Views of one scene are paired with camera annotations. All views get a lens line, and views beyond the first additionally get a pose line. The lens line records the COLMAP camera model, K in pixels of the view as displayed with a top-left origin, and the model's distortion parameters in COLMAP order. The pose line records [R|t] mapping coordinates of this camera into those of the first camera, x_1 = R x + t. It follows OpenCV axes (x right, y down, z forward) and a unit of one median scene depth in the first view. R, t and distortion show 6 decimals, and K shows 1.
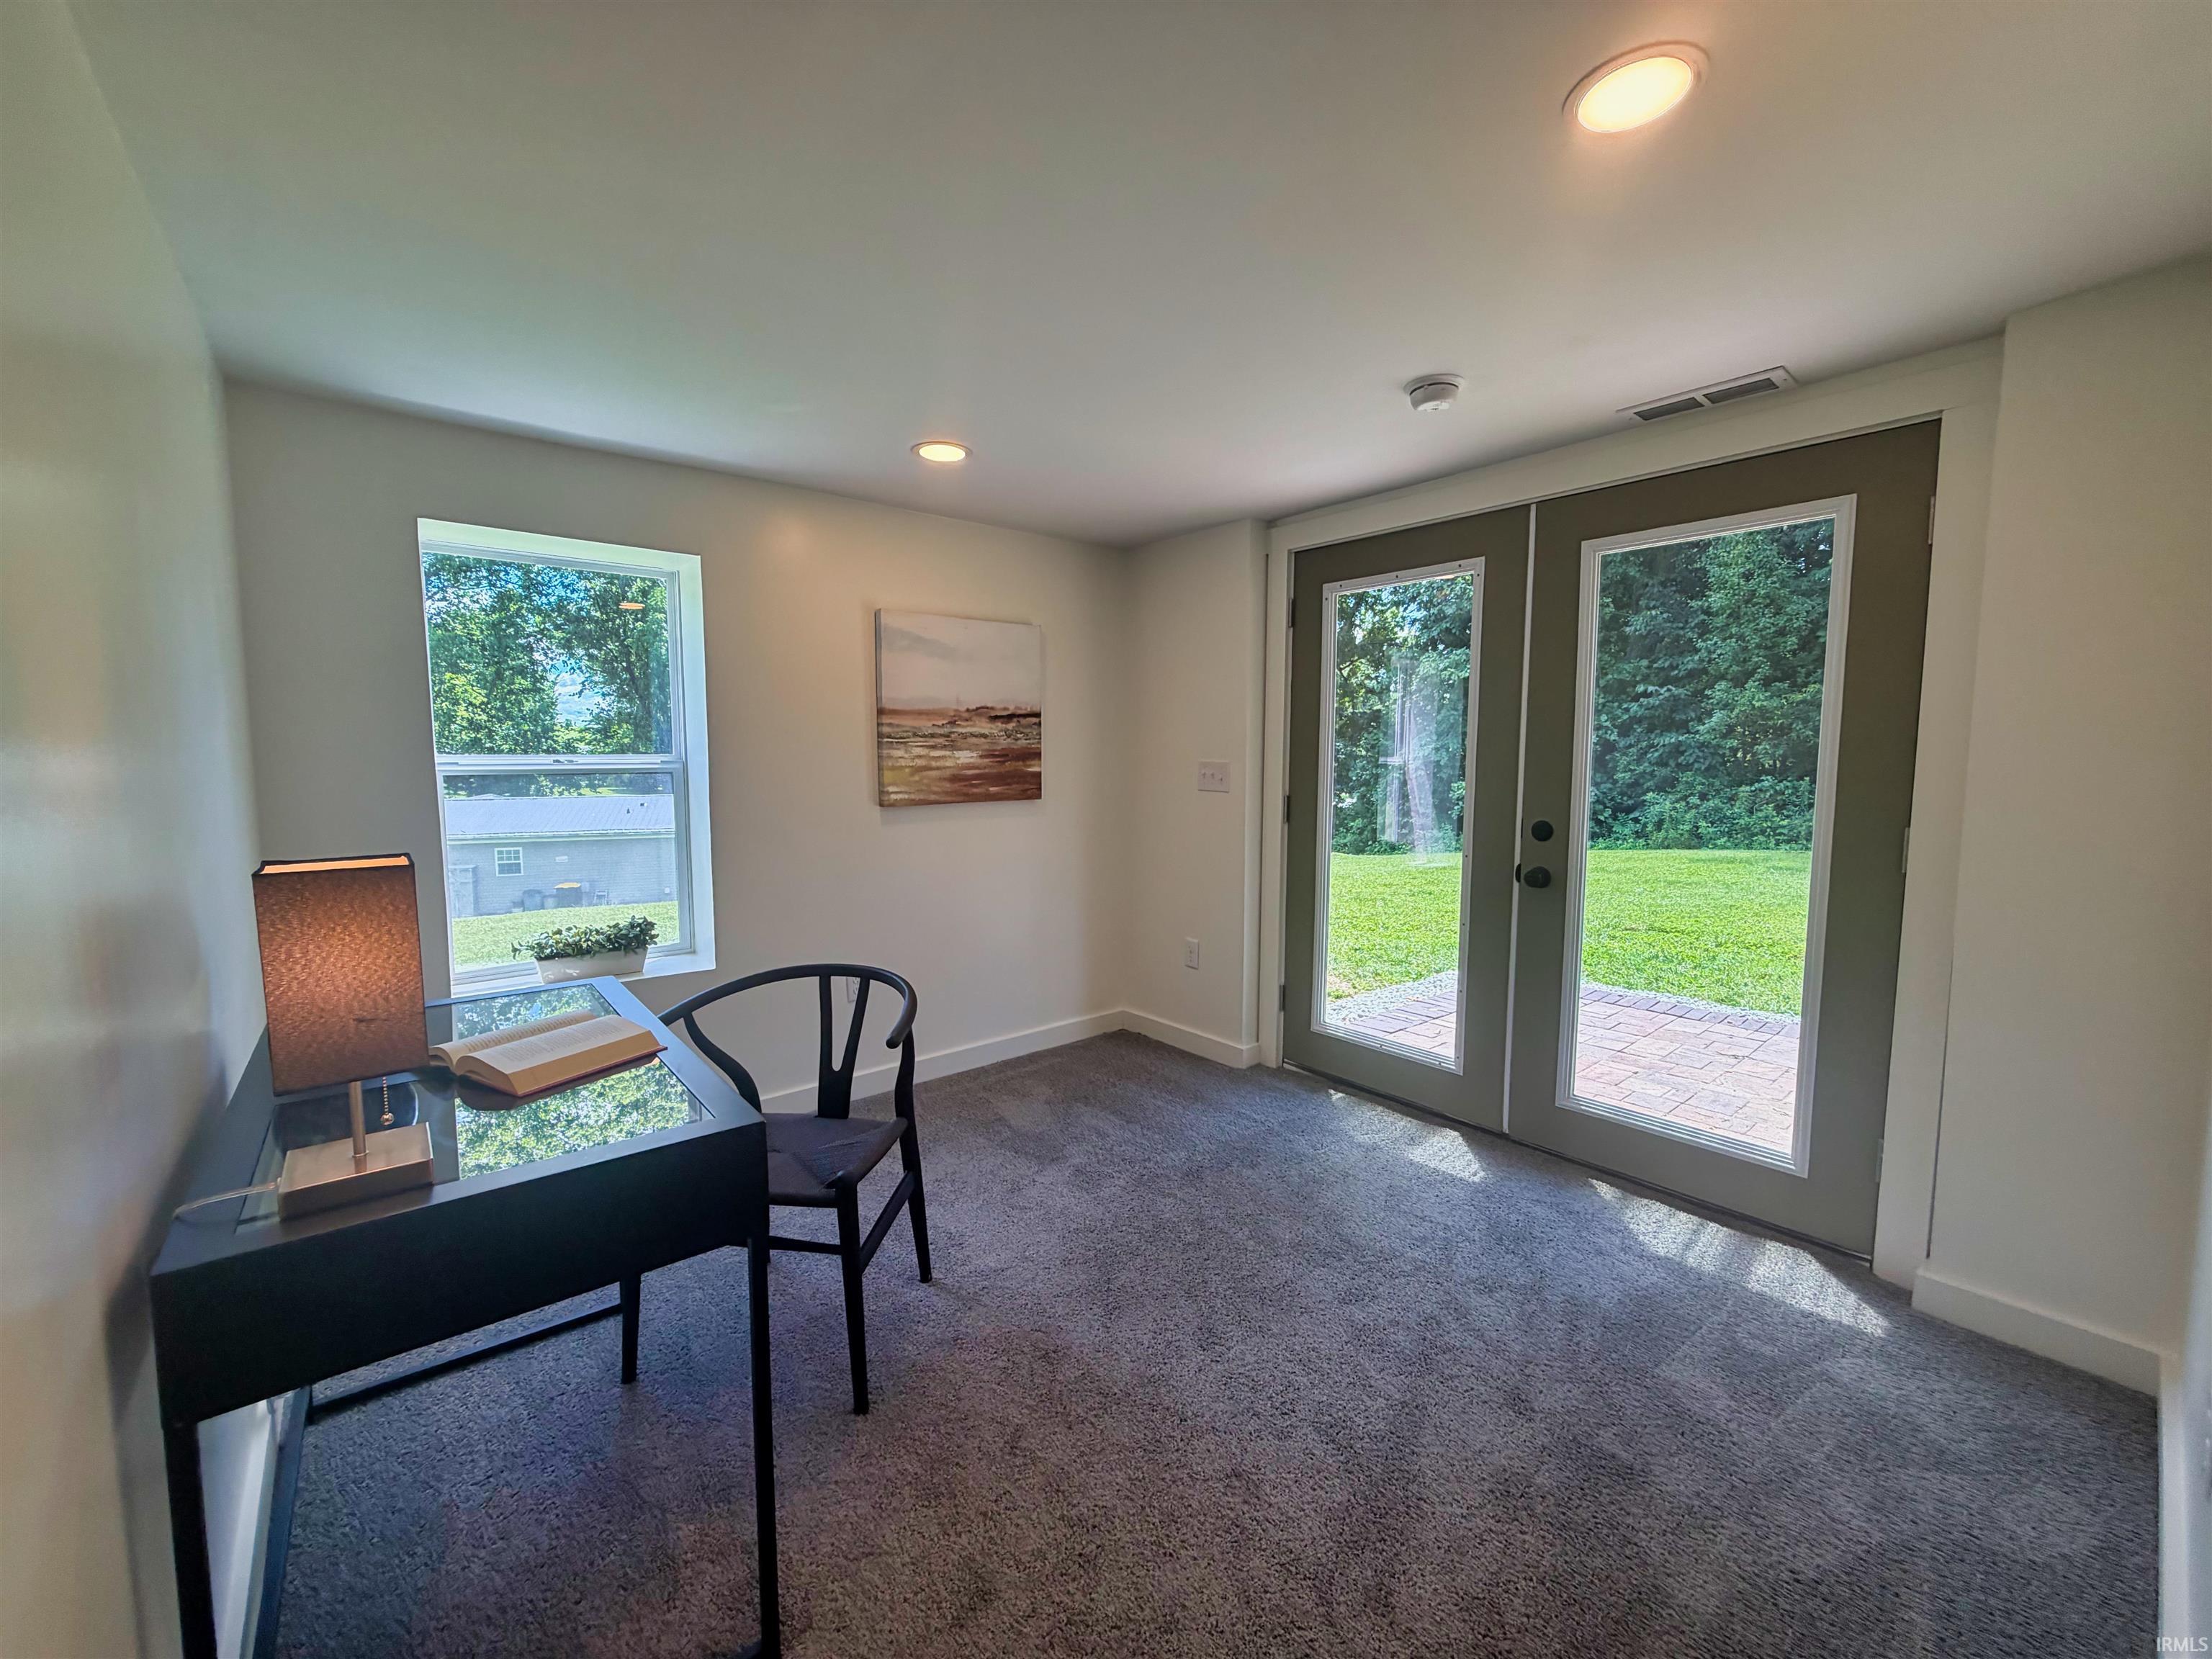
lens RADIAL K [[885.5, 0, 1100.9], [0, 885.5, 827.2], [0, 0, 1]] dist [0.001292, -0.000127]
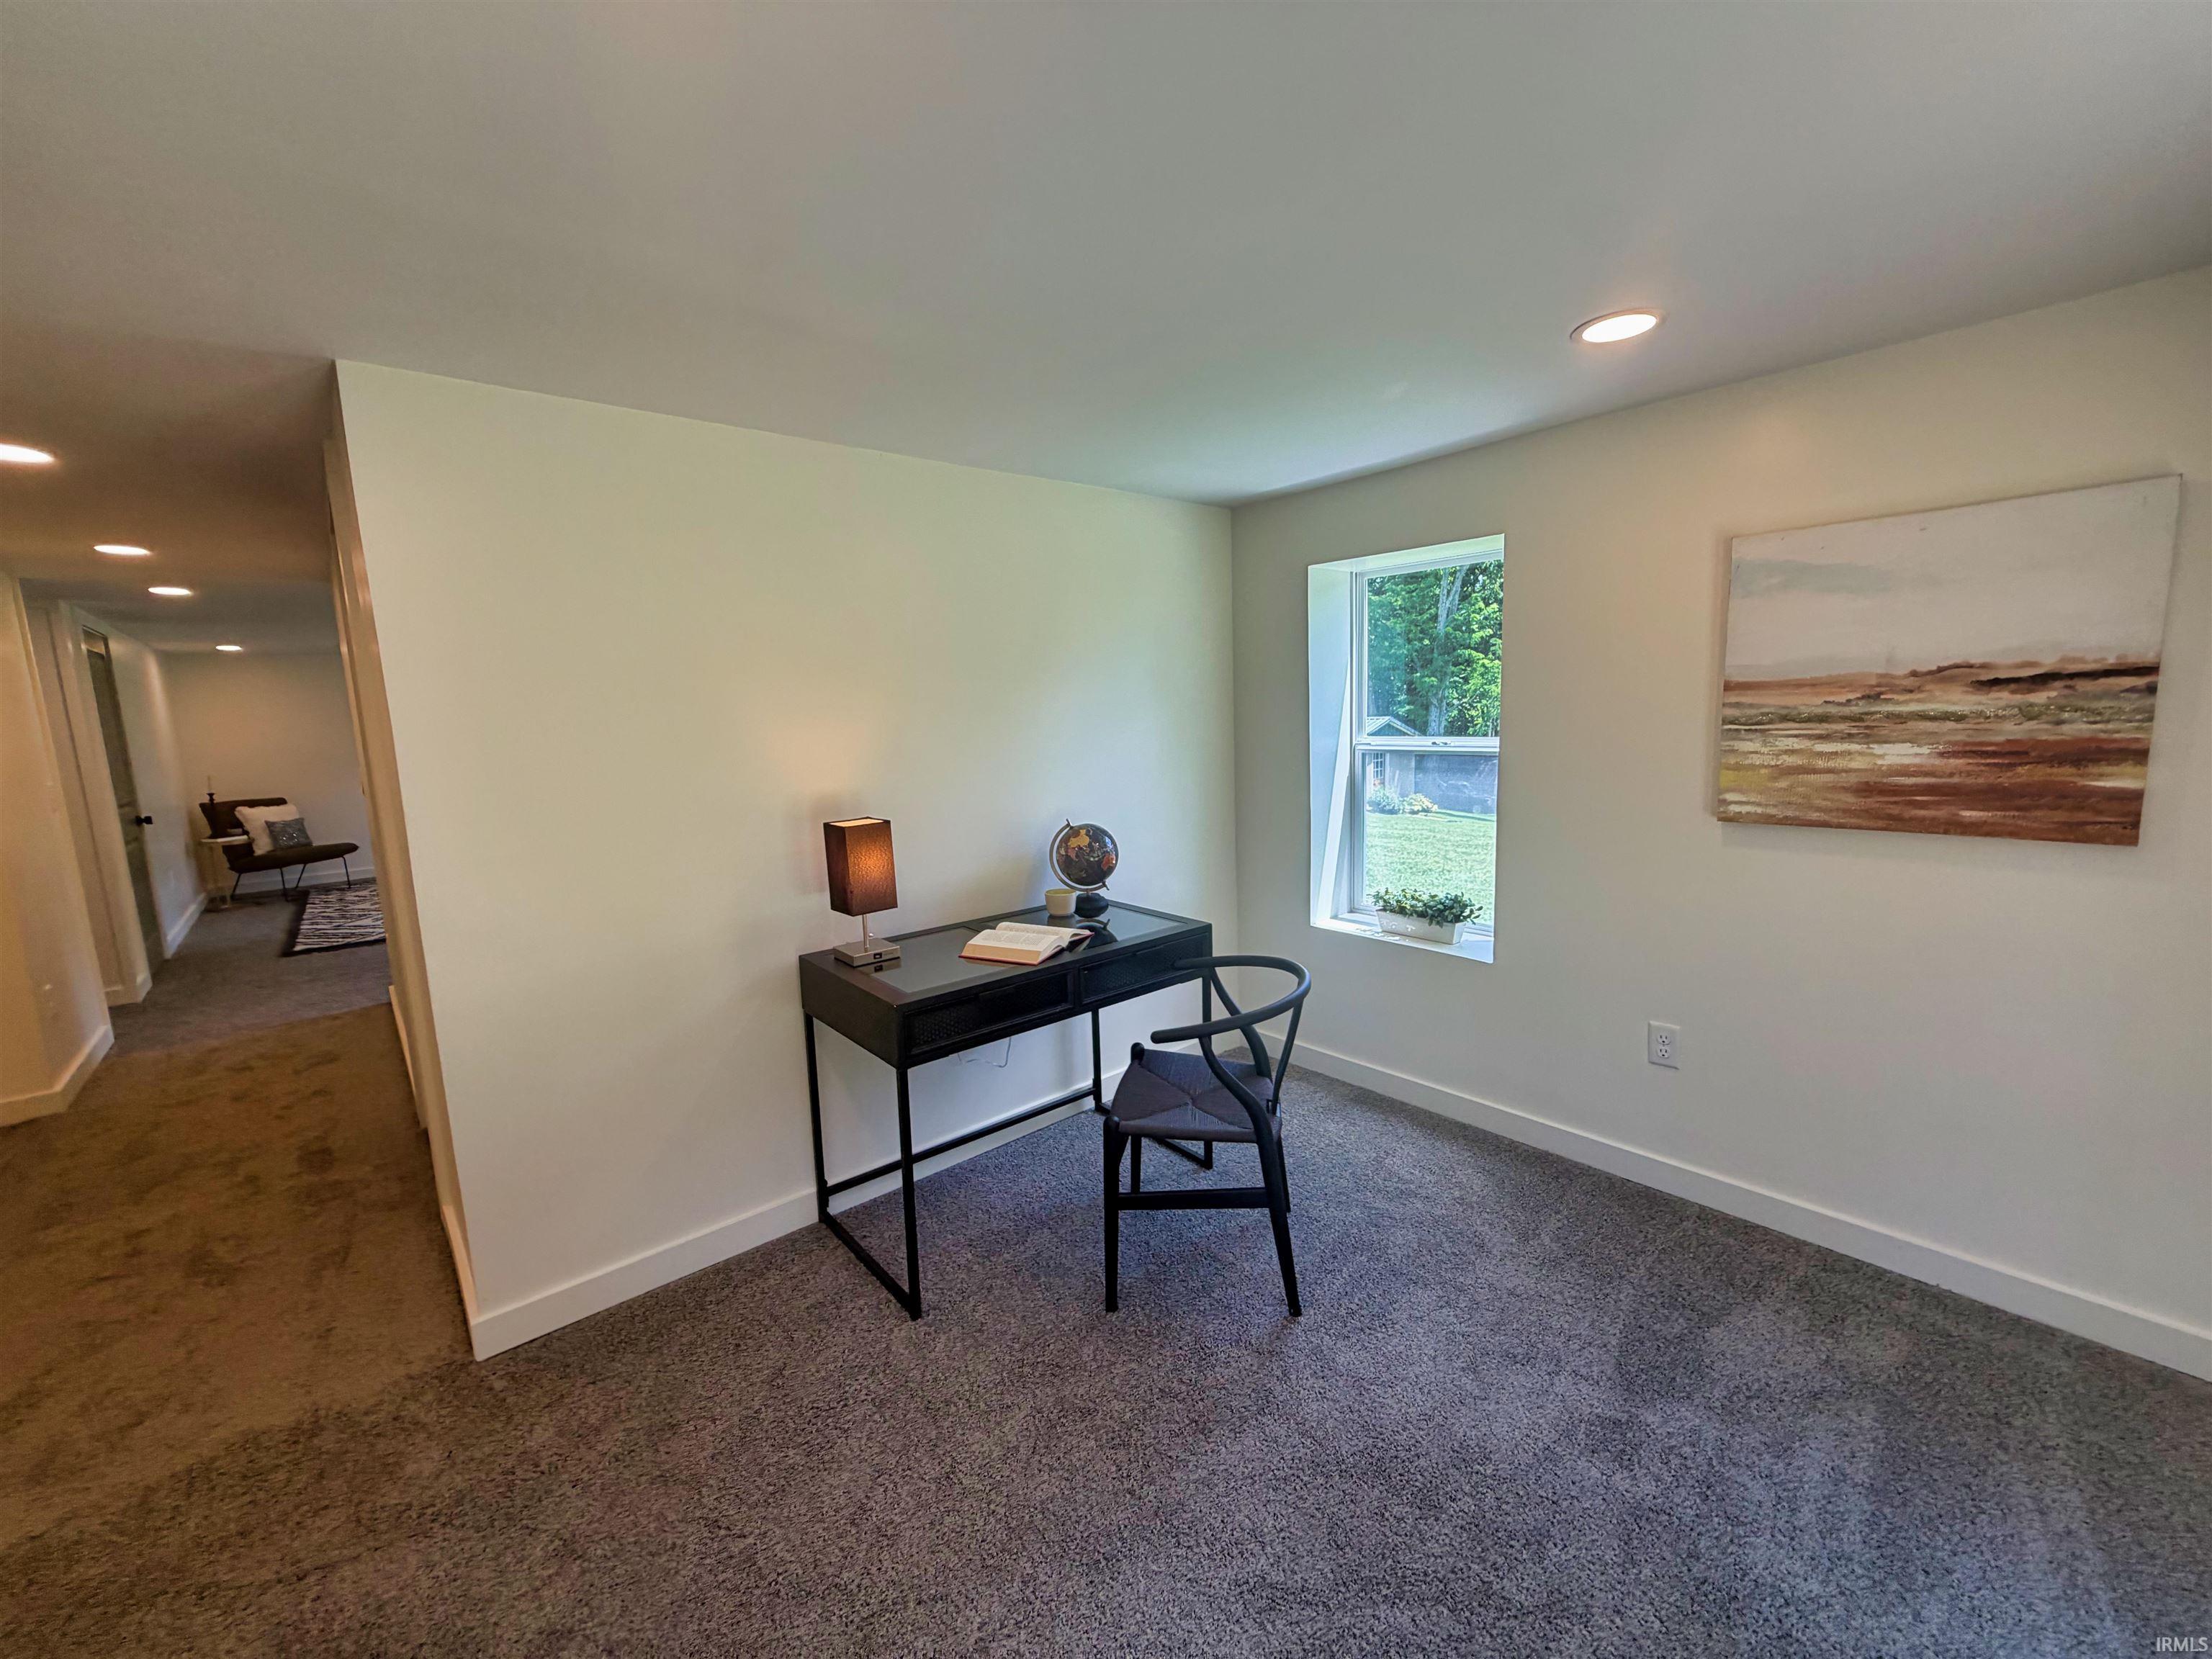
lens RADIAL K [[885.5, 0, 1100.9], [0, 885.5, 827.2], [0, 0, 1]] dist [0.001292, -0.000127]
pose [[0.017025, 0.139507, -0.990075, 0.429900], [-0.049389, 0.989127, 0.138524, -0.087464], [0.998634, 0.046541, 0.023730, 0.463838]]
